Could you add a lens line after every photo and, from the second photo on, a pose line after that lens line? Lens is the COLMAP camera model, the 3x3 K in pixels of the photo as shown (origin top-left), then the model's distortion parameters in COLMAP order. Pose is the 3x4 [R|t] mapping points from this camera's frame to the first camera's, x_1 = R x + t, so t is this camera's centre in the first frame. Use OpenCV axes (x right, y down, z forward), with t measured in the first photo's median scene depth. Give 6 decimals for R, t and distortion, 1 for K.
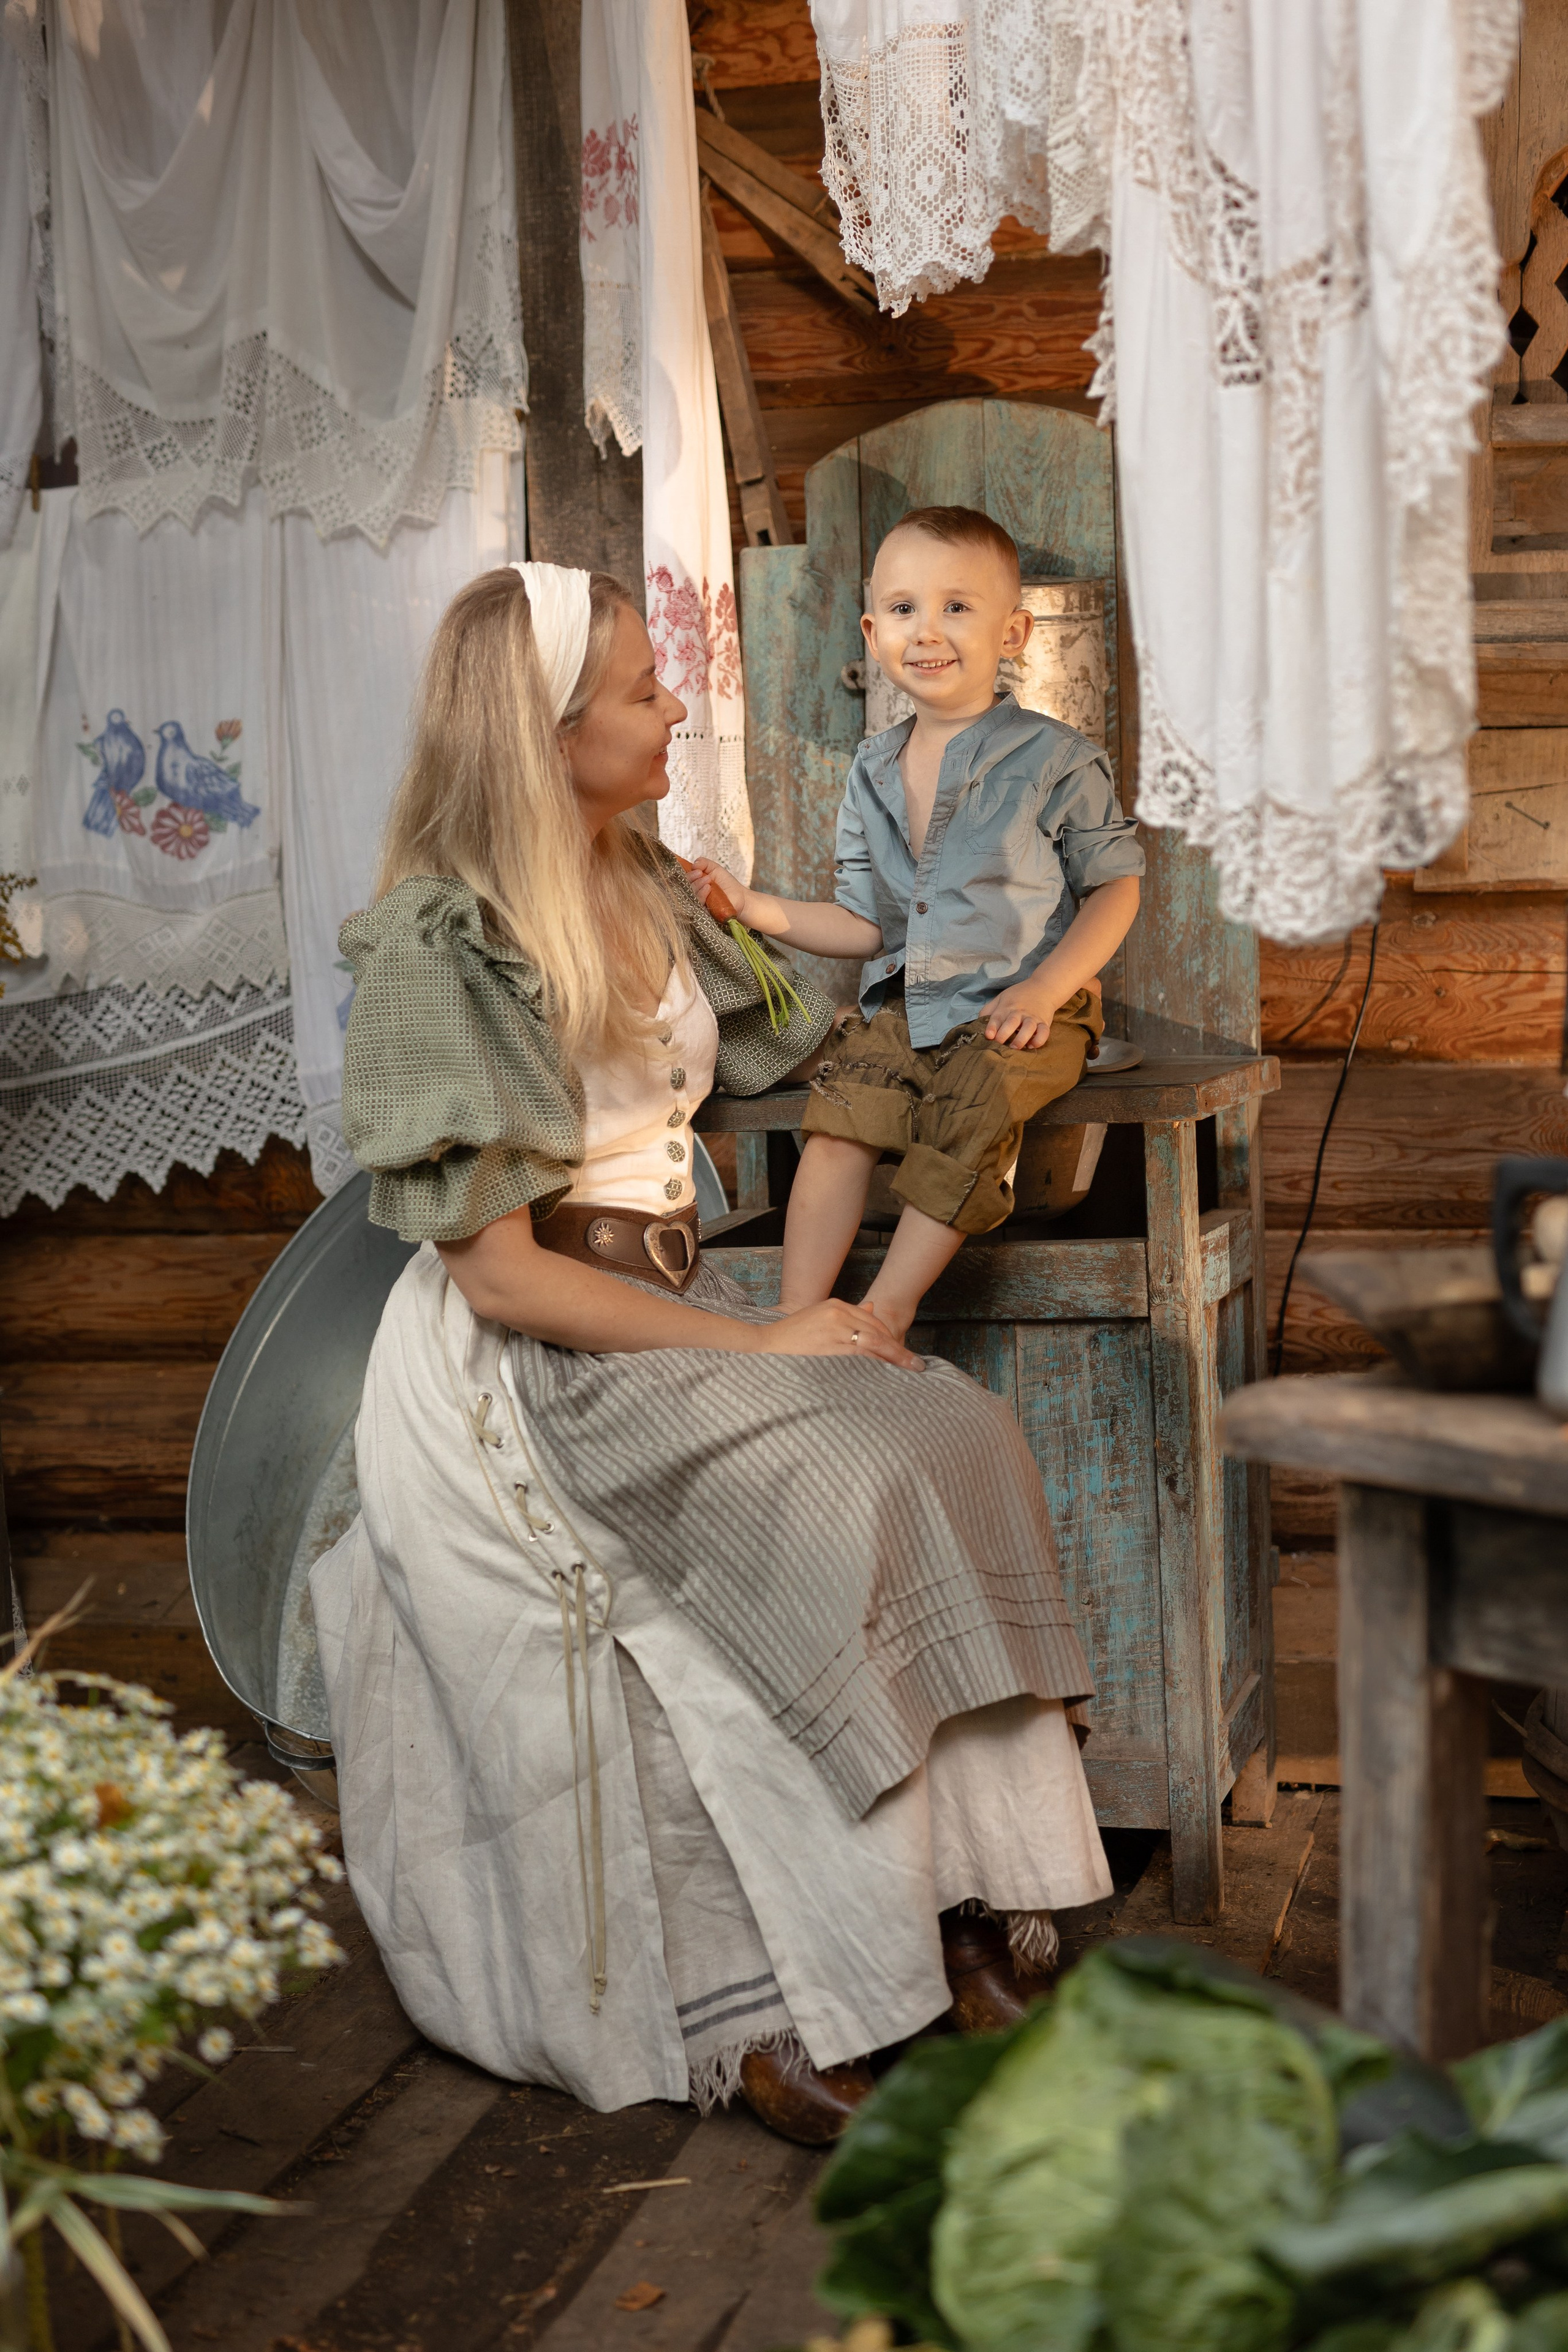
lens RADIAL K [[3257.9, 0, 786.7], [0, 3257.9, 1182.7], [0, 0, 1]] dist [0.028902, 0.083615]
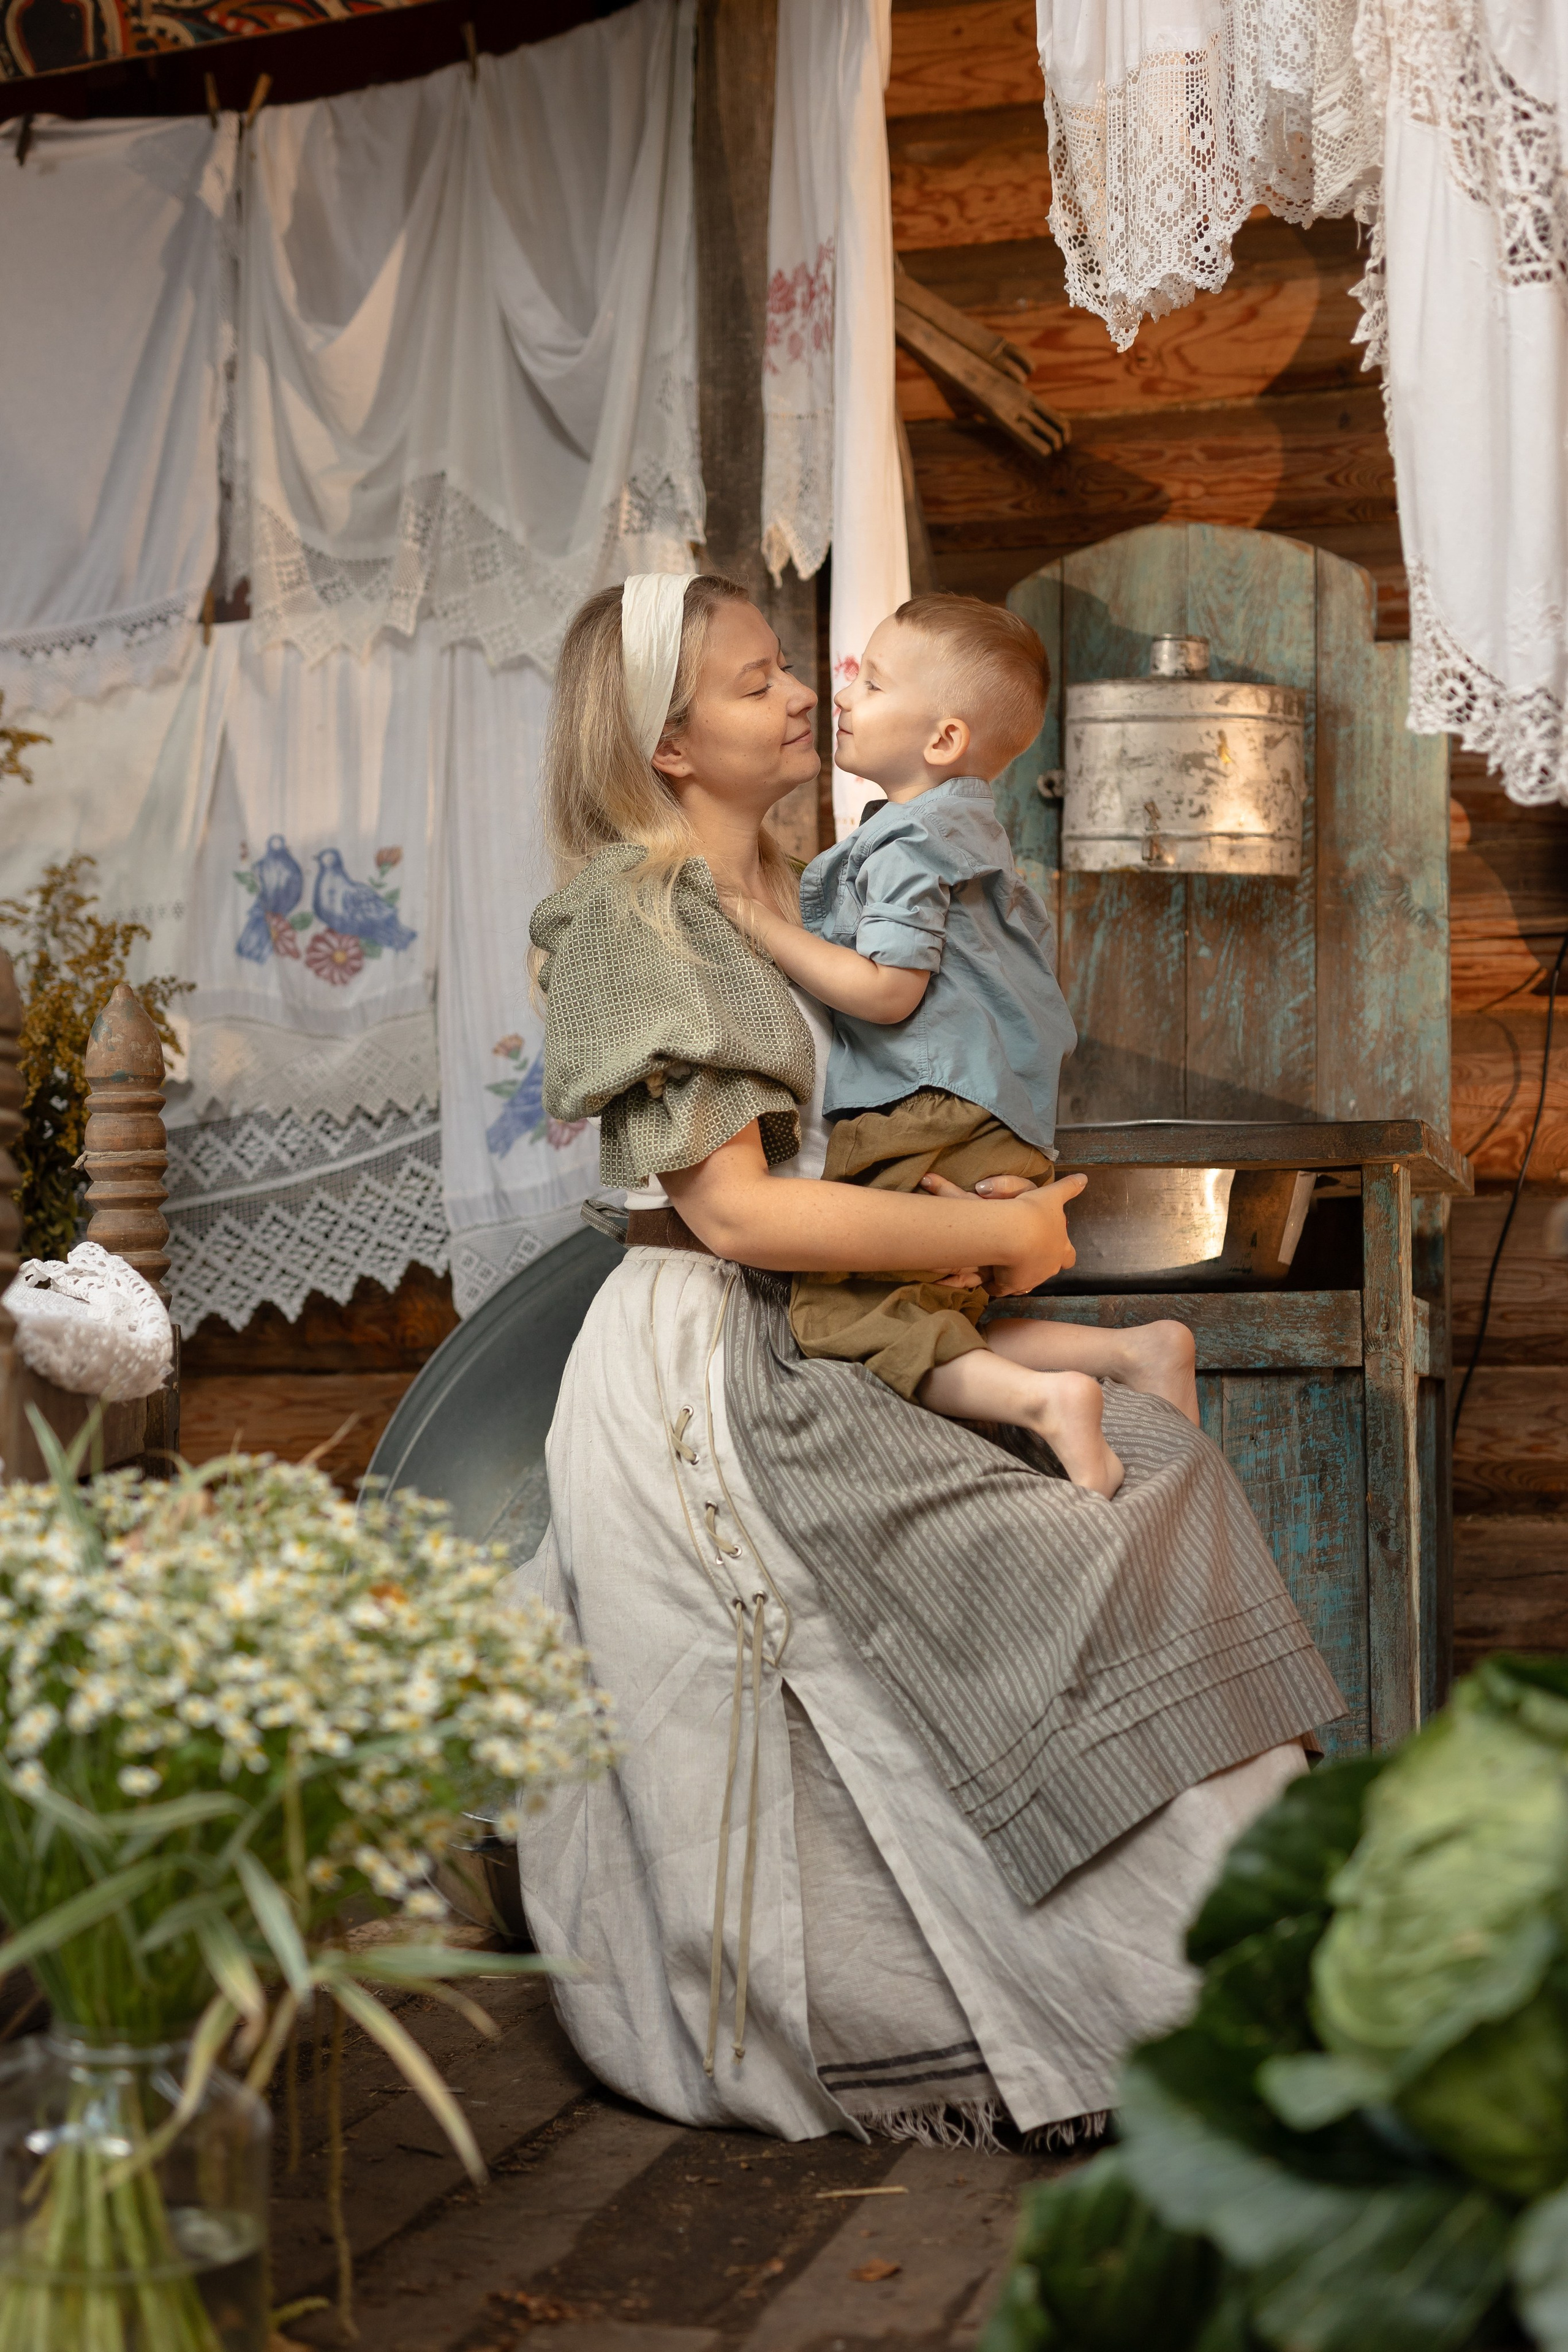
lens RADIAL K [[3257.9, 0, 786.7], [0, 3257.9, 1182.7], [0, 0, 1]] dist [0.028902, 0.083615]
pose [[0.999682, 0.025195, 0.000945, -0.049081], [-0.024809, 0.989662, -0.141258, 0.103665], [-0.004495, 0.141190, 0.989972, 0.021675]]
